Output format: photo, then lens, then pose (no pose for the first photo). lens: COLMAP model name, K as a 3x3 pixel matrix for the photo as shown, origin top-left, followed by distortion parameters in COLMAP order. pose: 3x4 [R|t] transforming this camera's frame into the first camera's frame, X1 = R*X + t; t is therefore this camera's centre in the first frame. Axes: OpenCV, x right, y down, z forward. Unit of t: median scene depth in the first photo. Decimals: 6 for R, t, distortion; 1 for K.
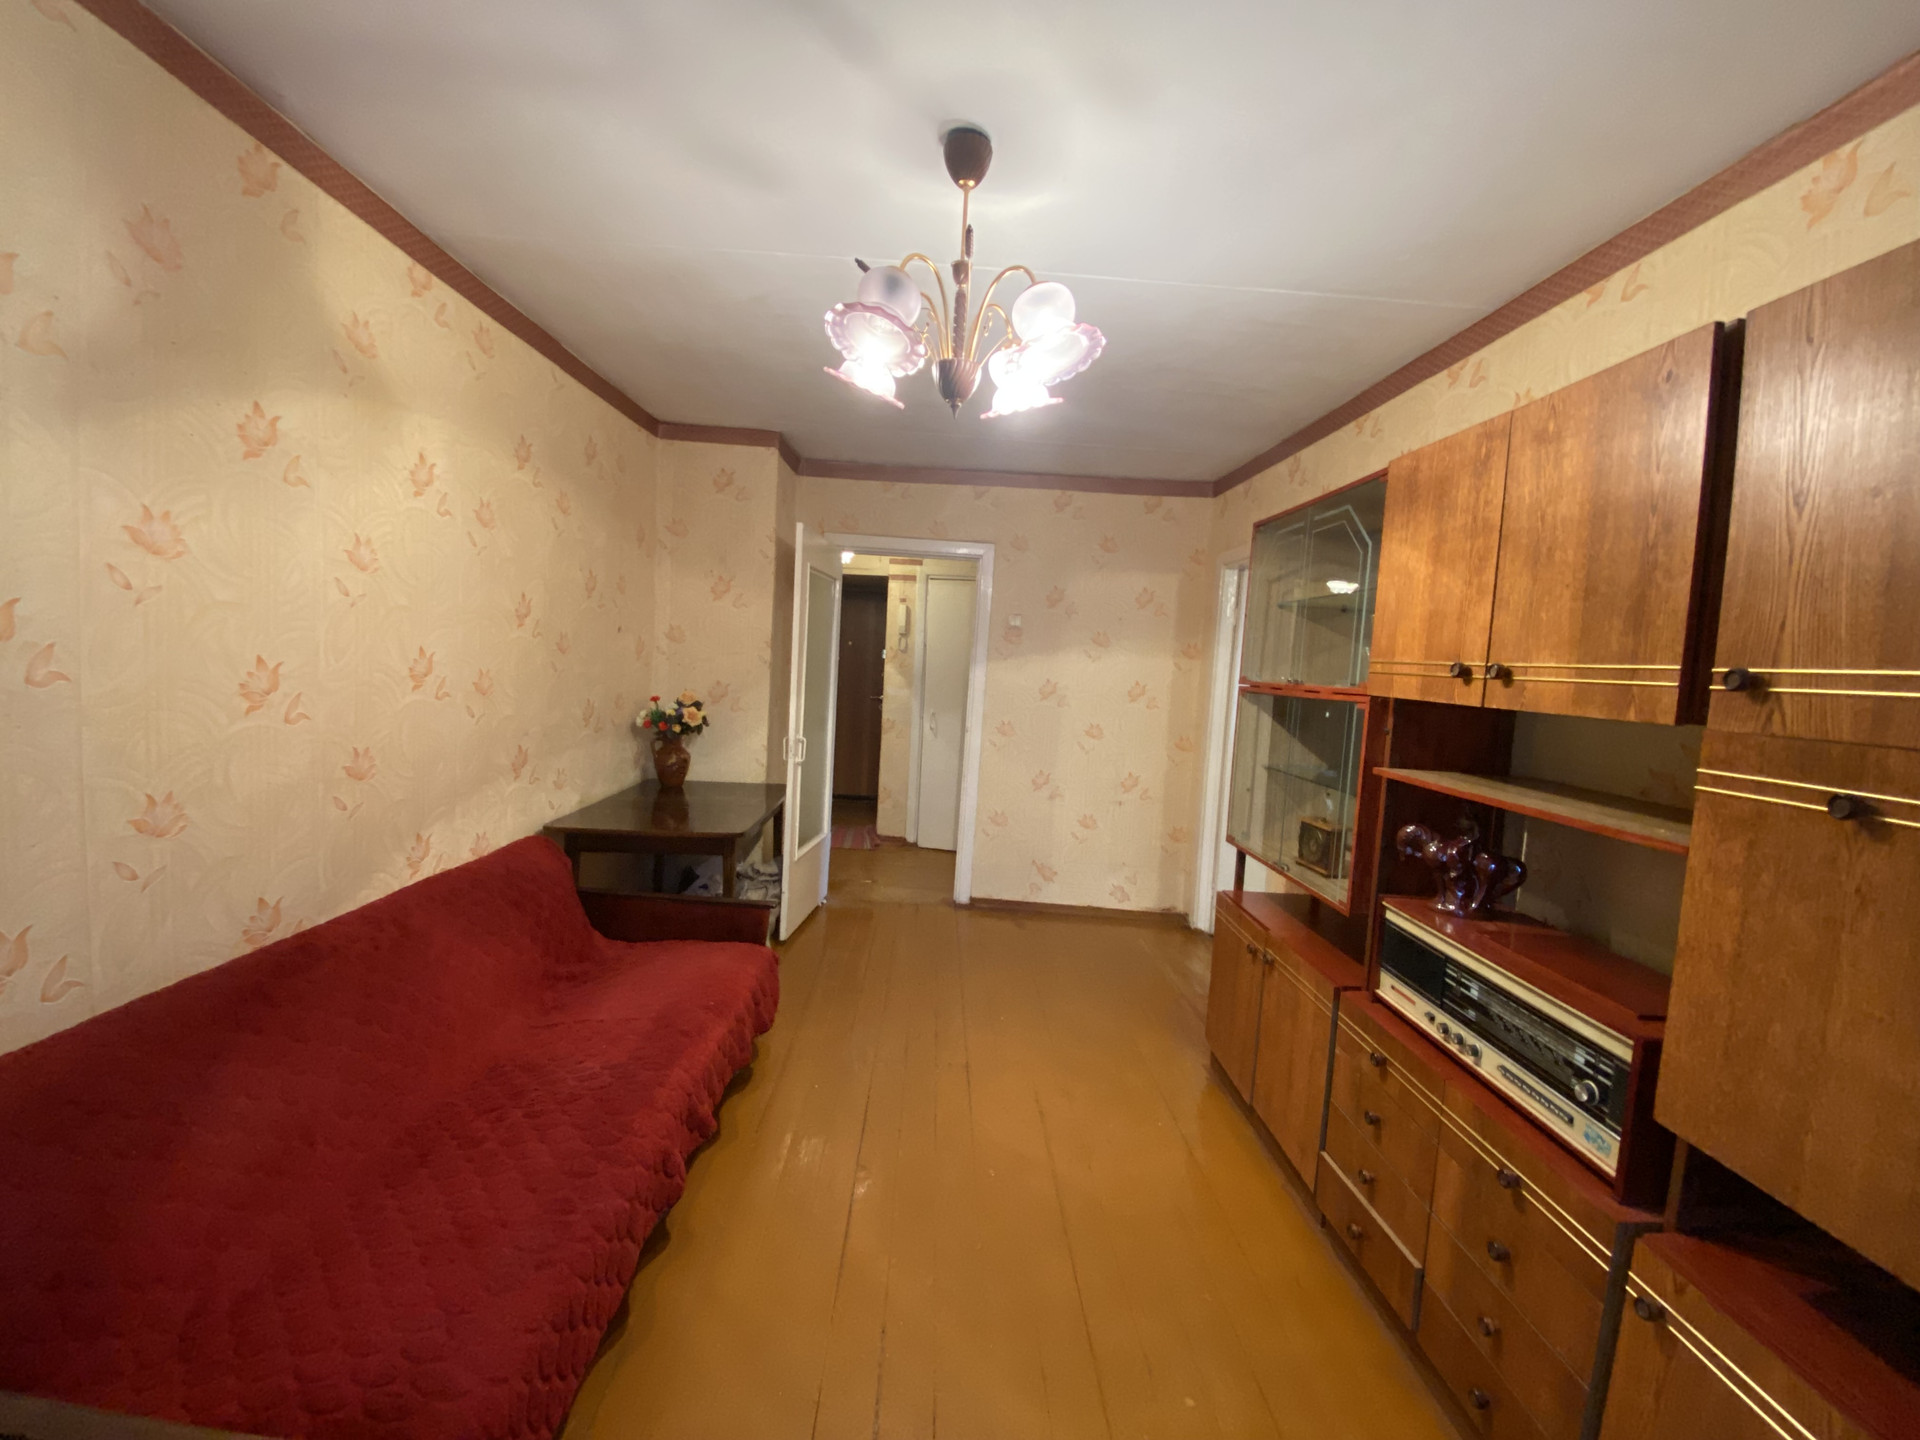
lens RADIAL K [[784.7, 0, 960.0], [0, 784.7, 720.0], [0, 0, 1]] dist [0.027451, -0.027121]
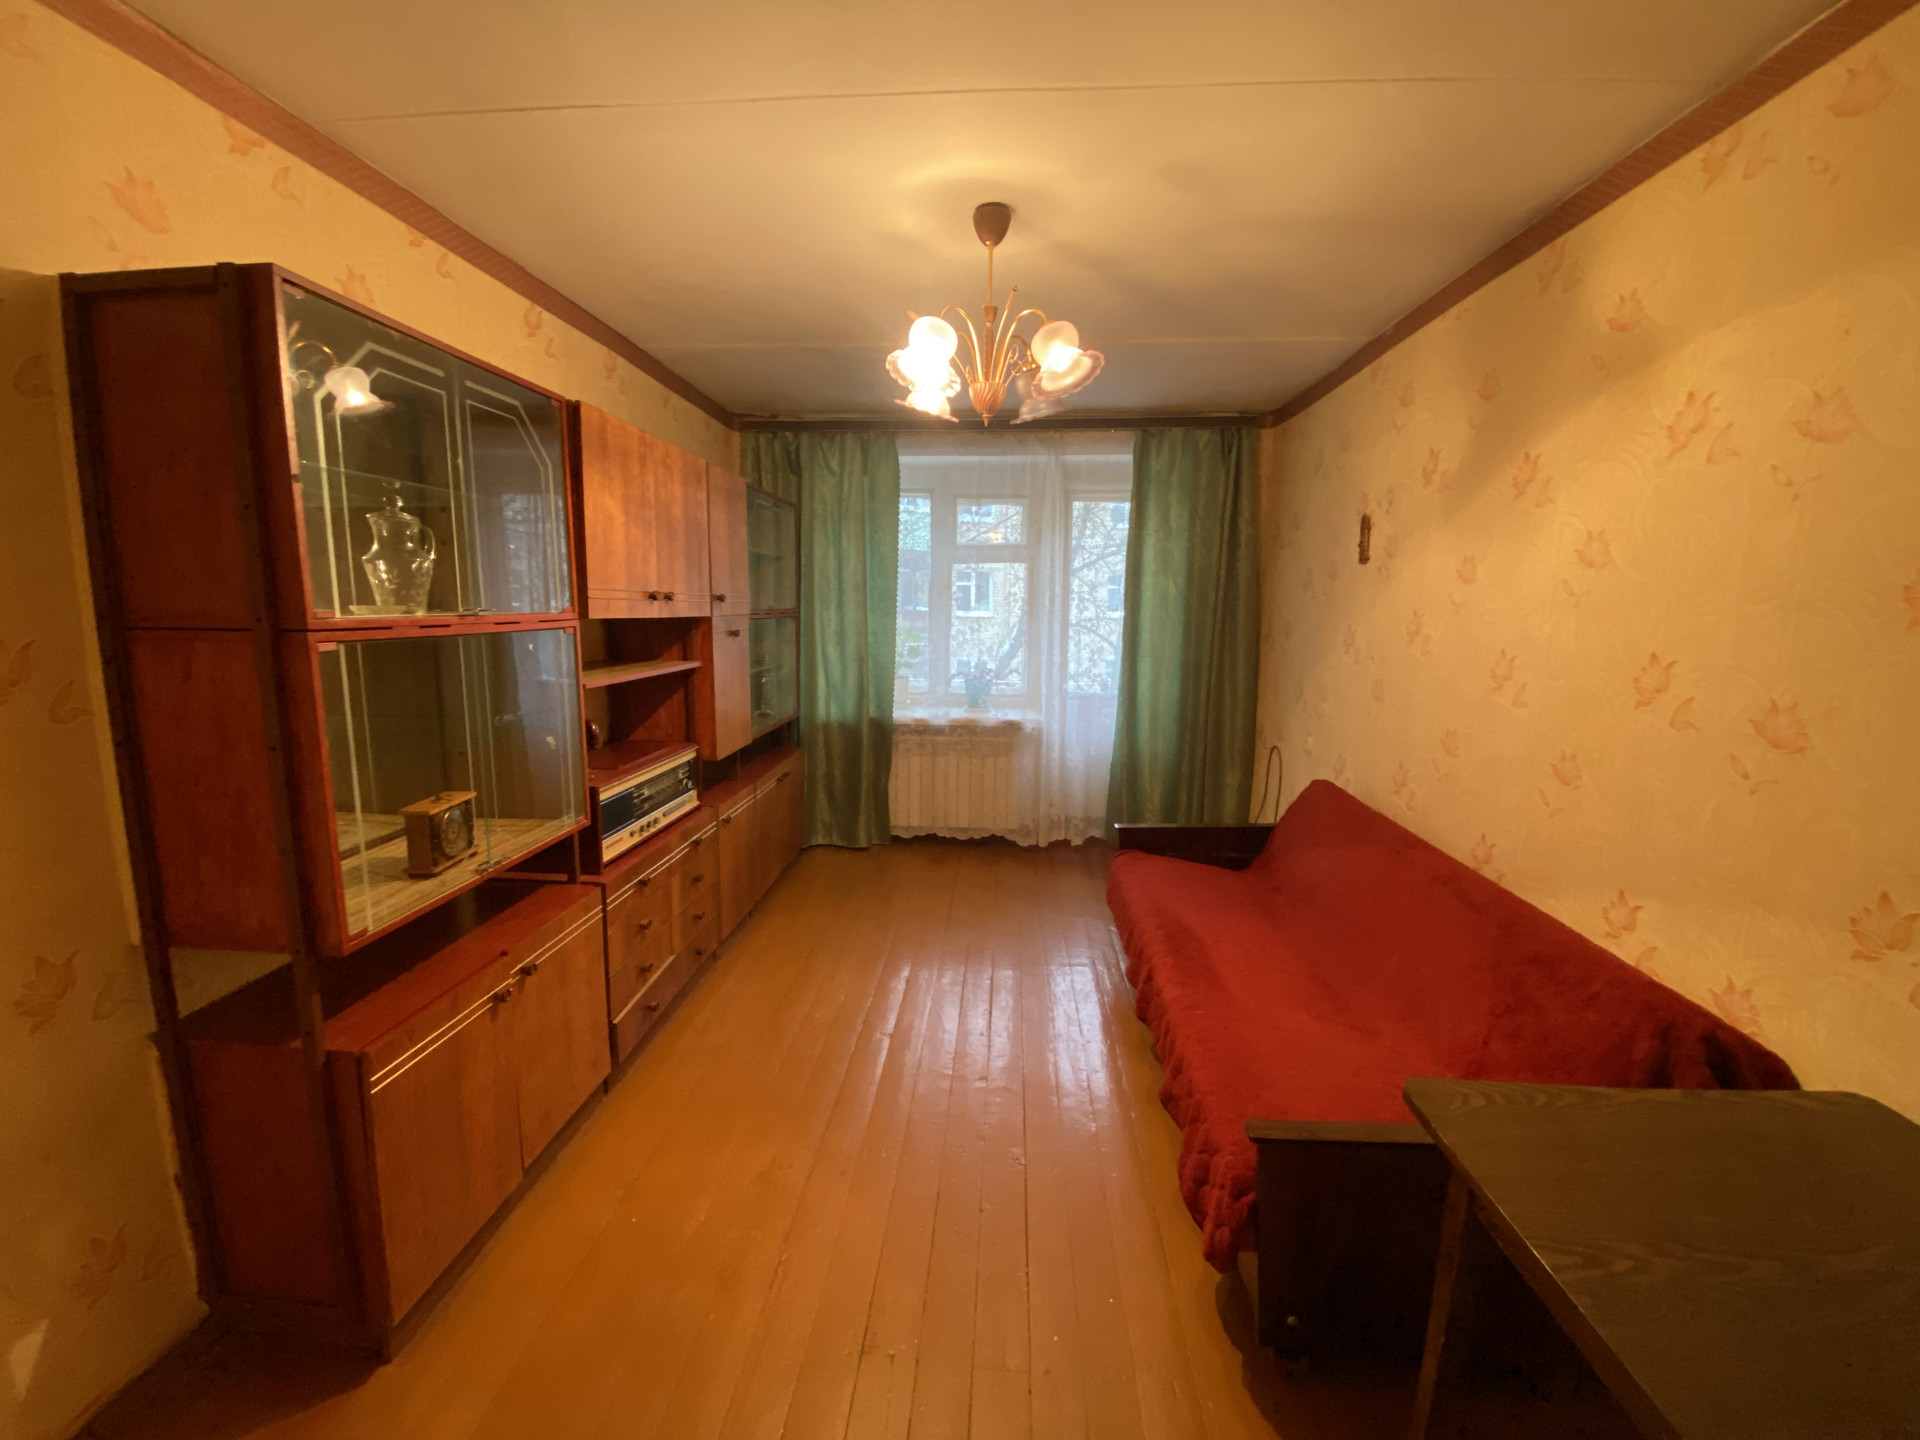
lens RADIAL K [[784.7, 0, 960.0], [0, 784.7, 720.0], [0, 0, 1]] dist [0.027451, -0.027121]
pose [[-0.993278, -0.085336, 0.078204, -0.103369], [-0.065767, 0.972048, 0.225382, -0.196763], [-0.095251, 0.218724, -0.971127, 2.290354]]
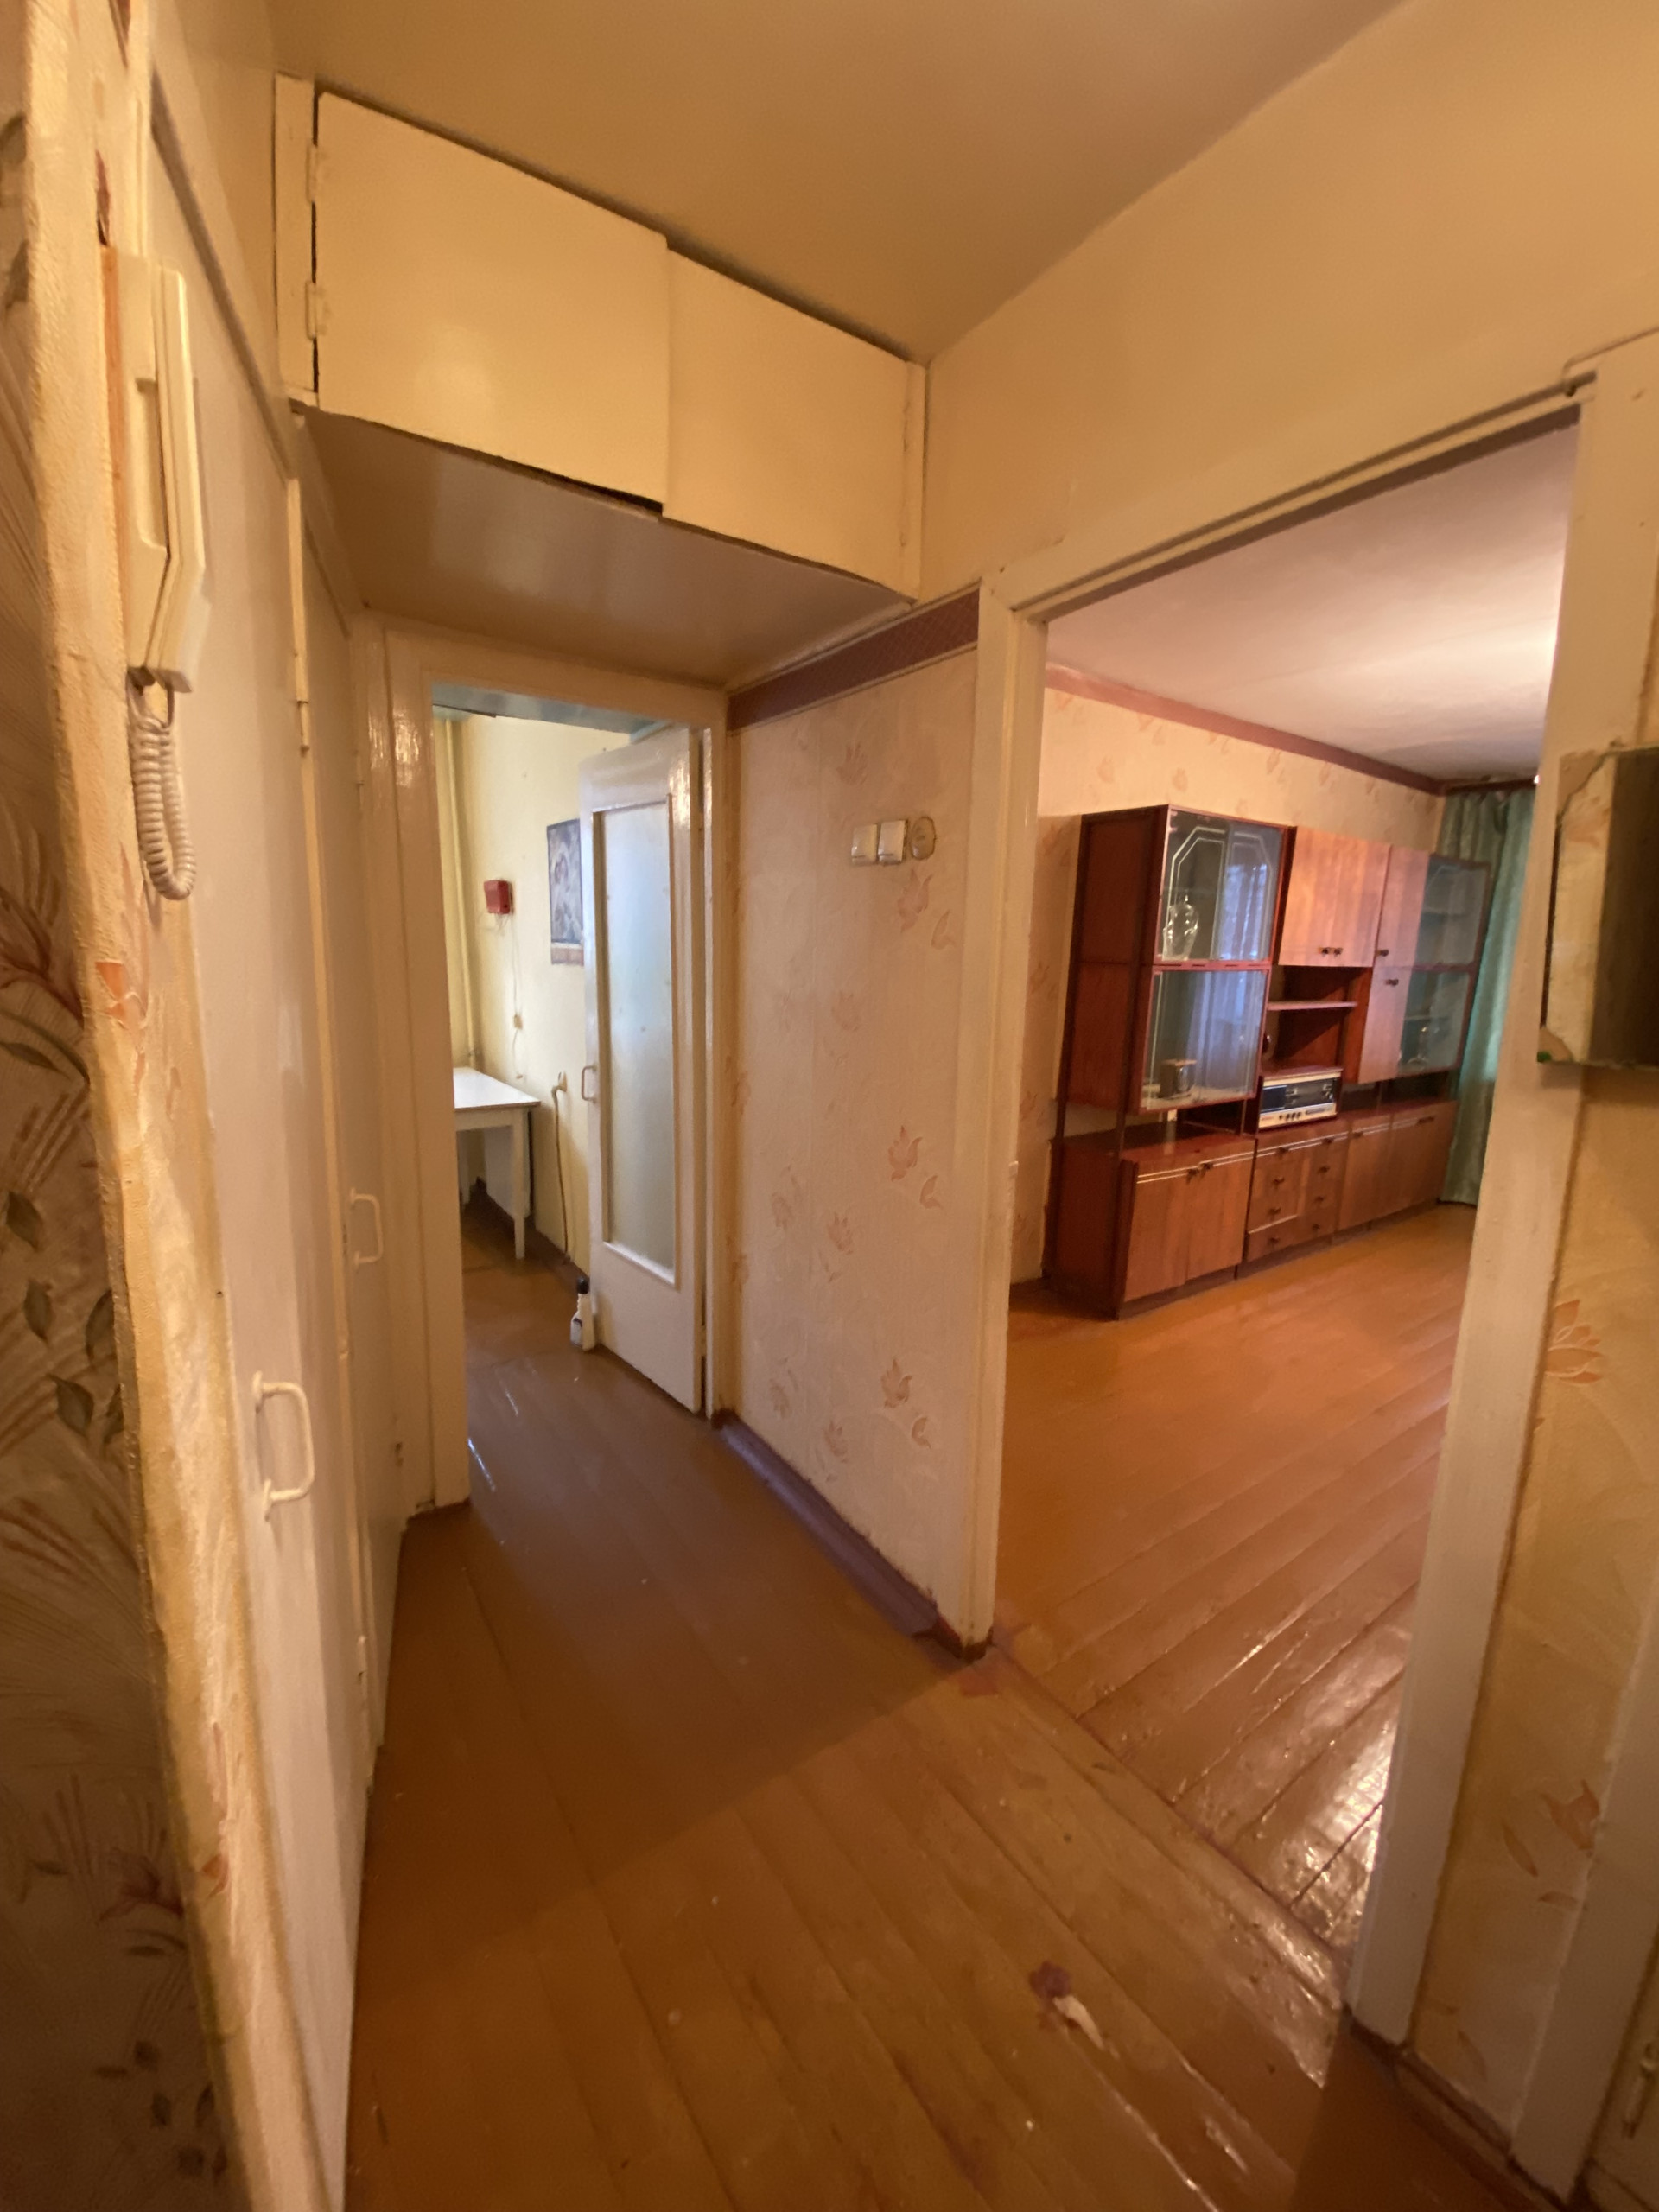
lens RADIAL K [[904.0, 0, 810.7], [0, 904.0, 1111.9], [0, 0, 1]] dist [0.027451, -0.027121]
pose [[-0.555910, -0.225628, 0.800035, -0.635438], [0.002417, 0.962014, 0.272989, -0.297208], [-0.831239, 0.153691, -0.534248, 3.295624]]
